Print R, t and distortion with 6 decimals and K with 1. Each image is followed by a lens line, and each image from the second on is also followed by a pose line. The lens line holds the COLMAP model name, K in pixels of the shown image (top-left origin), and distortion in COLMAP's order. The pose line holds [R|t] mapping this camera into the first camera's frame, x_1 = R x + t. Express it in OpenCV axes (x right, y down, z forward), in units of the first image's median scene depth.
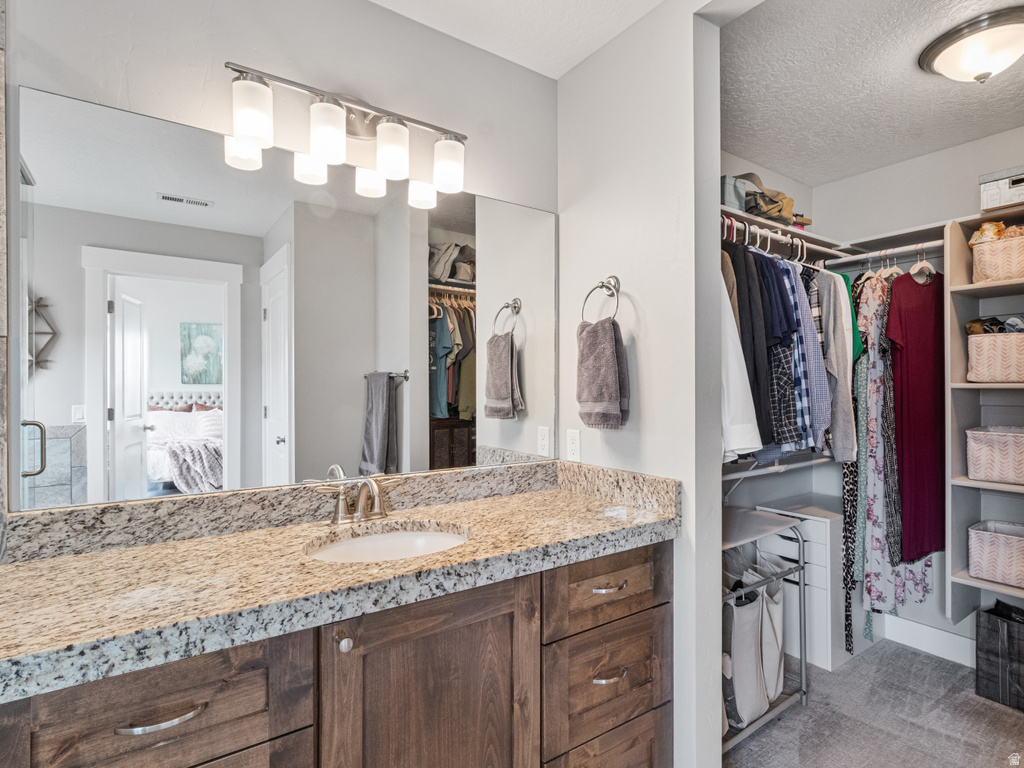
lens RADIAL K [[541.4, 0, 522.7], [0, 541.4, 389.8], [0, 0, 1]] dist [0.001594, 0.002046]
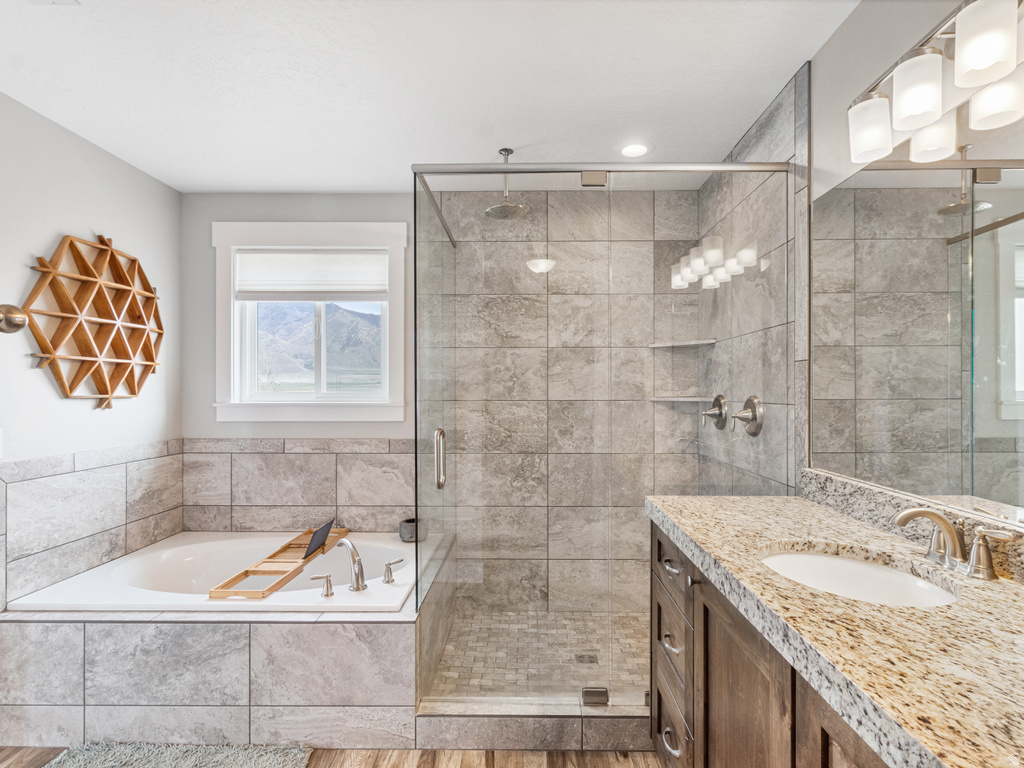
lens RADIAL K [[541.4, 0, 522.7], [0, 541.4, 389.8], [0, 0, 1]] dist [0.001594, 0.002046]
pose [[-0.585957, -0.002830, -0.810337, 0.775983], [-0.005777, 0.999983, 0.000685, -0.003455], [0.810322, 0.005083, -0.585963, 1.114290]]
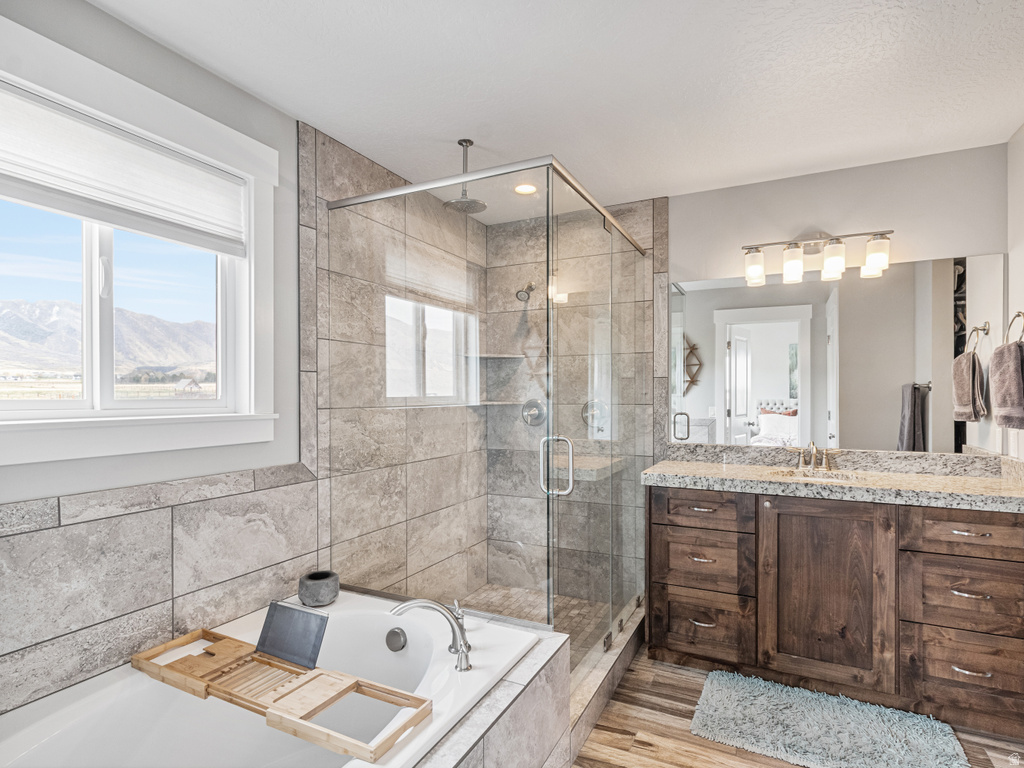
lens RADIAL K [[541.4, 0, 522.7], [0, 541.4, 389.8], [0, 0, 1]] dist [0.001594, 0.002046]
pose [[0.485635, -0.009628, -0.874109, 0.938902], [-0.005120, 0.999891, -0.013858, 0.005805], [0.874147, 0.011205, 0.485532, -0.835295]]
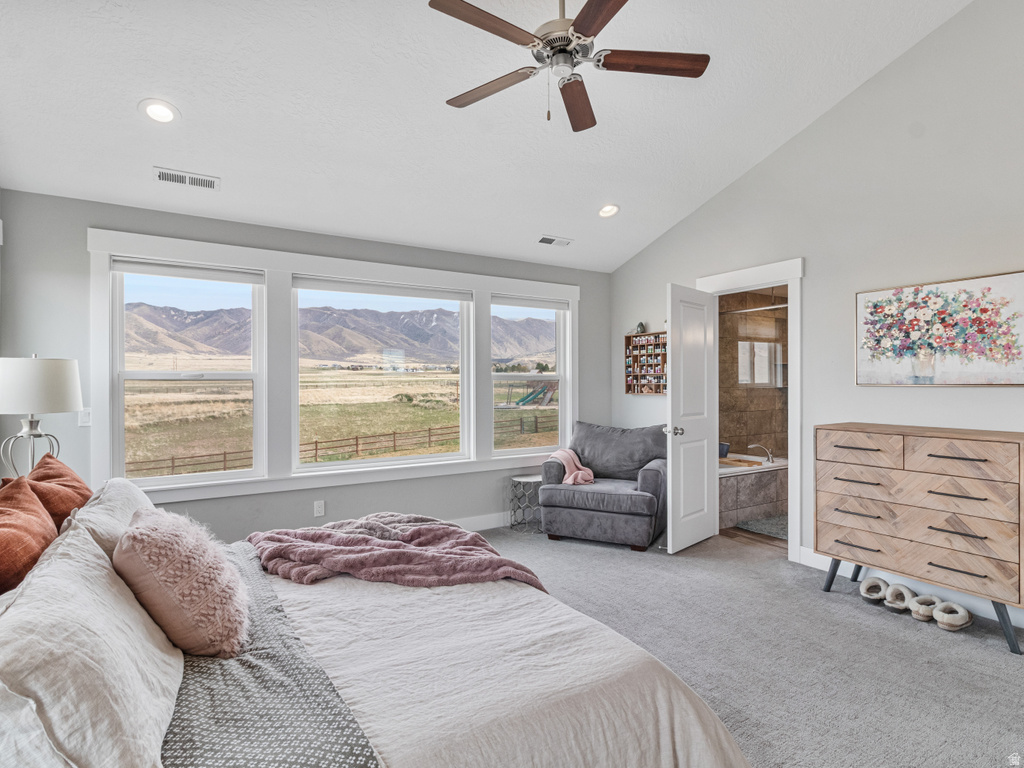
lens RADIAL K [[541.4, 0, 522.7], [0, 541.4, 389.8], [0, 0, 1]] dist [0.001594, 0.002046]
pose [[-0.046769, 0.012516, -0.998827, 4.120951], [-0.003575, 0.999913, 0.012696, 0.009878], [0.998899, 0.004164, -0.046720, -2.098827]]
